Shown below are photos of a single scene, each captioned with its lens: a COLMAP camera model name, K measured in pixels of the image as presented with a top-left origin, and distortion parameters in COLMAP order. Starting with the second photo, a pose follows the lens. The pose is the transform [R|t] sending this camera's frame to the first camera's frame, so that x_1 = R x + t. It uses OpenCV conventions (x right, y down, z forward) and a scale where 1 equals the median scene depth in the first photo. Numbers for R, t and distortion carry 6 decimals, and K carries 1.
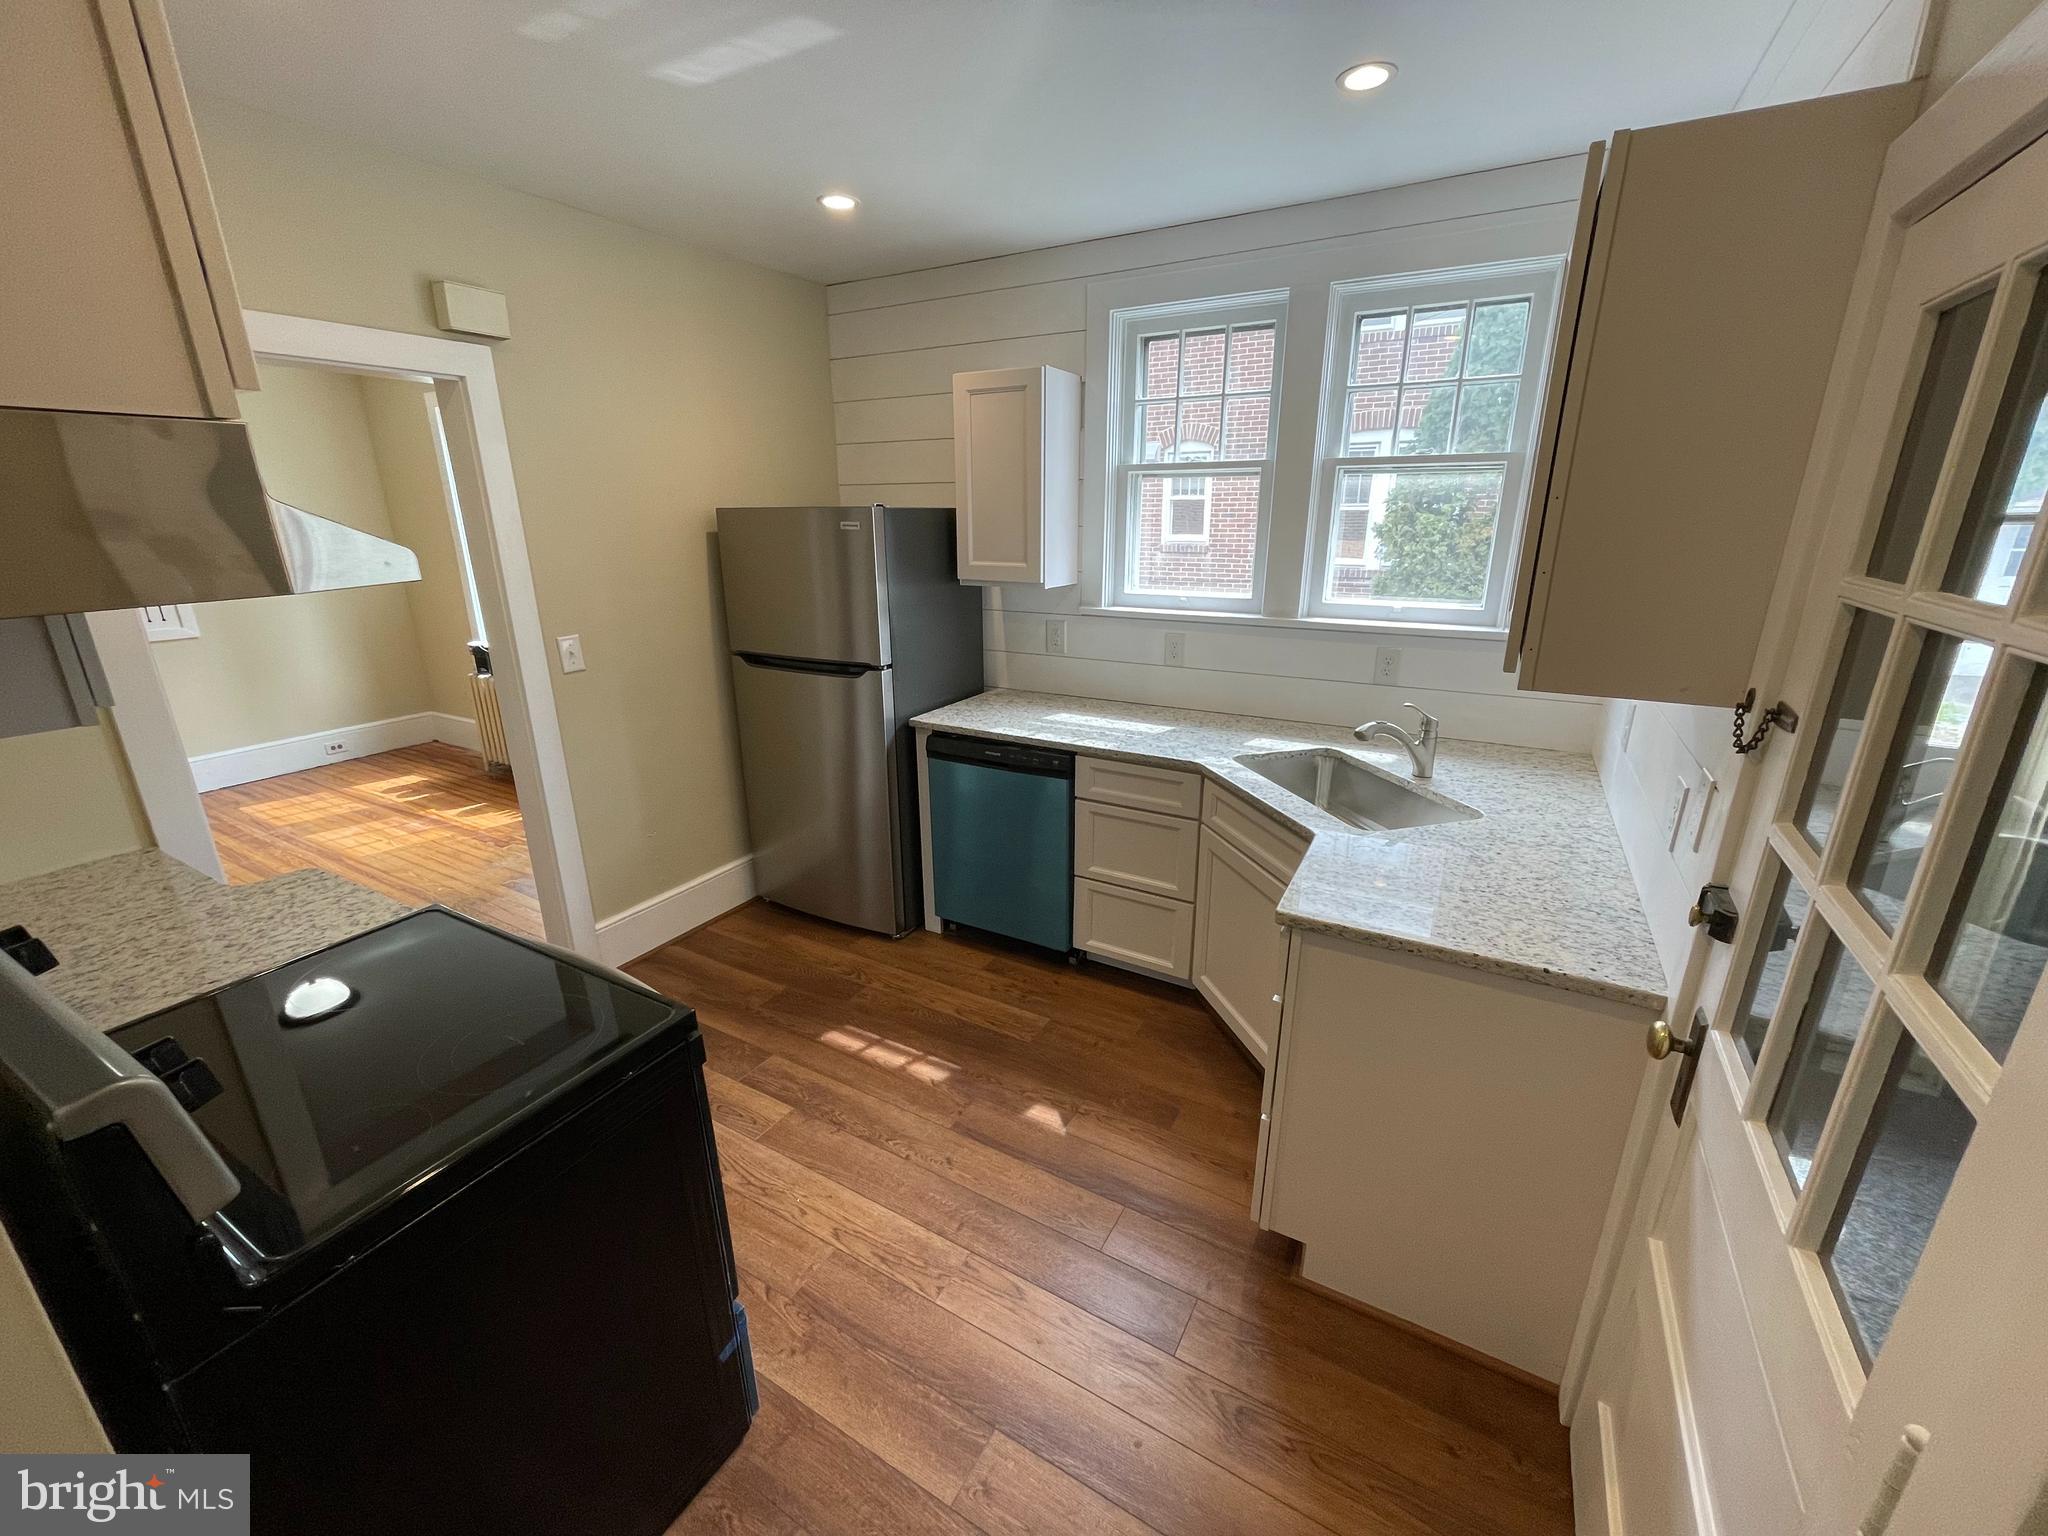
lens RADIAL K [[823.9, 0, 1028.2], [0, 823.9, 770.4], [0, 0, 1]] dist [0.001467, -0.000569]
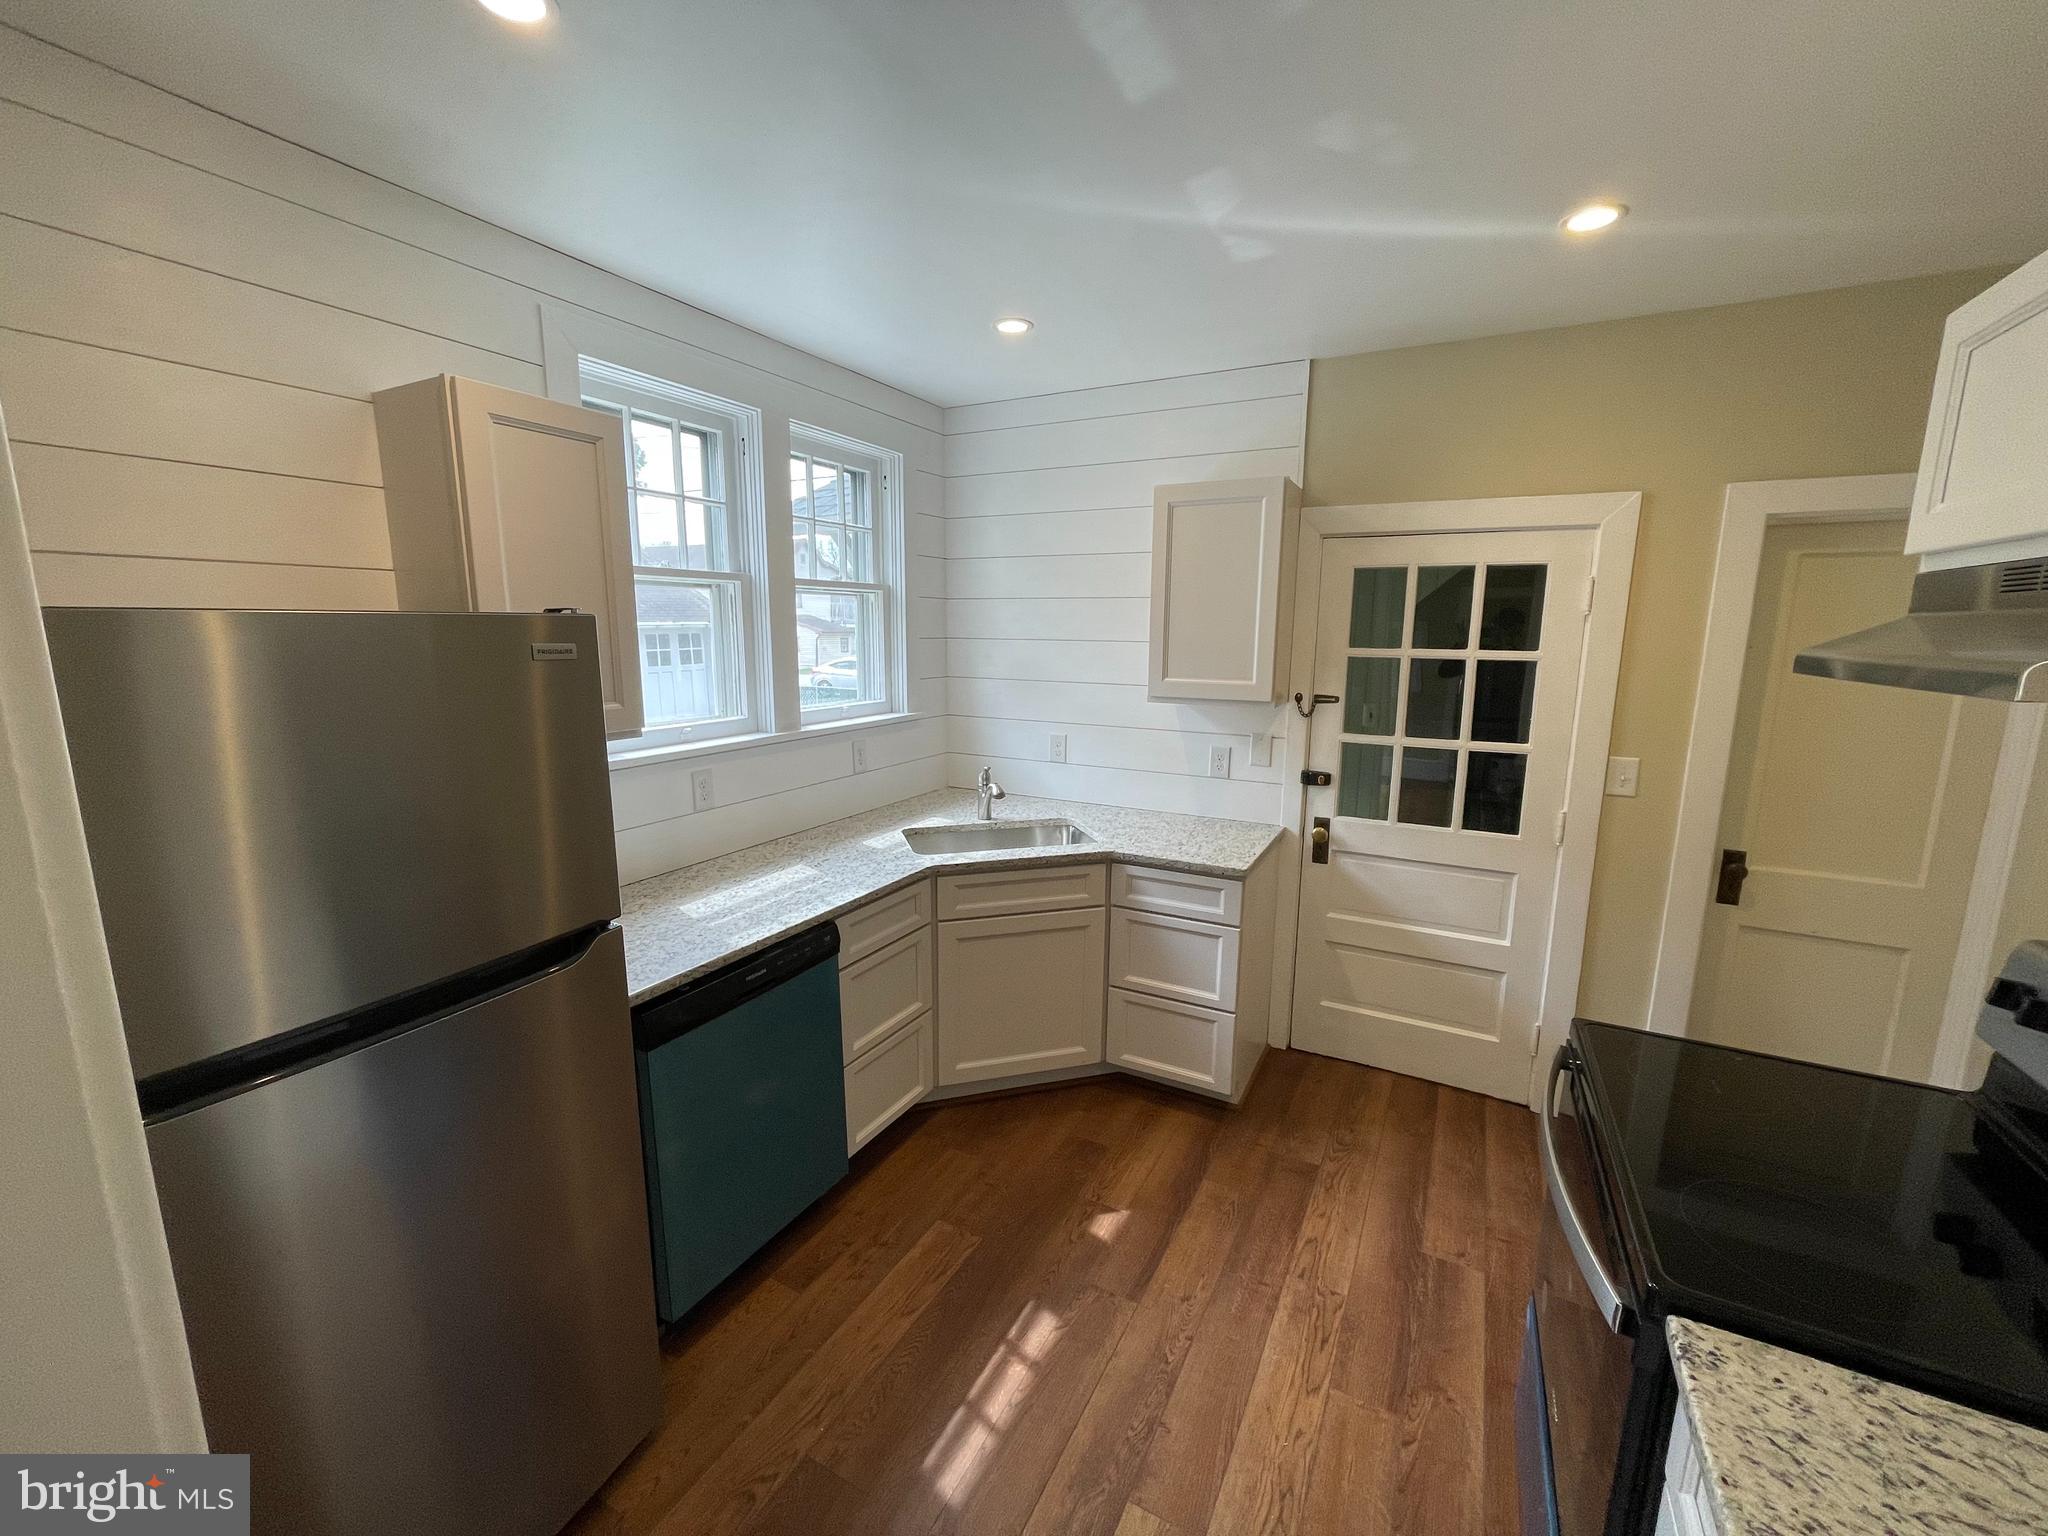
lens RADIAL K [[823.9, 0, 1023.2], [0, 823.9, 767.9], [0, 0, 1]] dist [0.001467, -0.000569]
pose [[-0.021195, -0.166199, 0.985864, -0.787562], [0.297437, 0.940389, 0.164927, -0.259916], [-0.954506, 0.296728, 0.029502, 0.835723]]
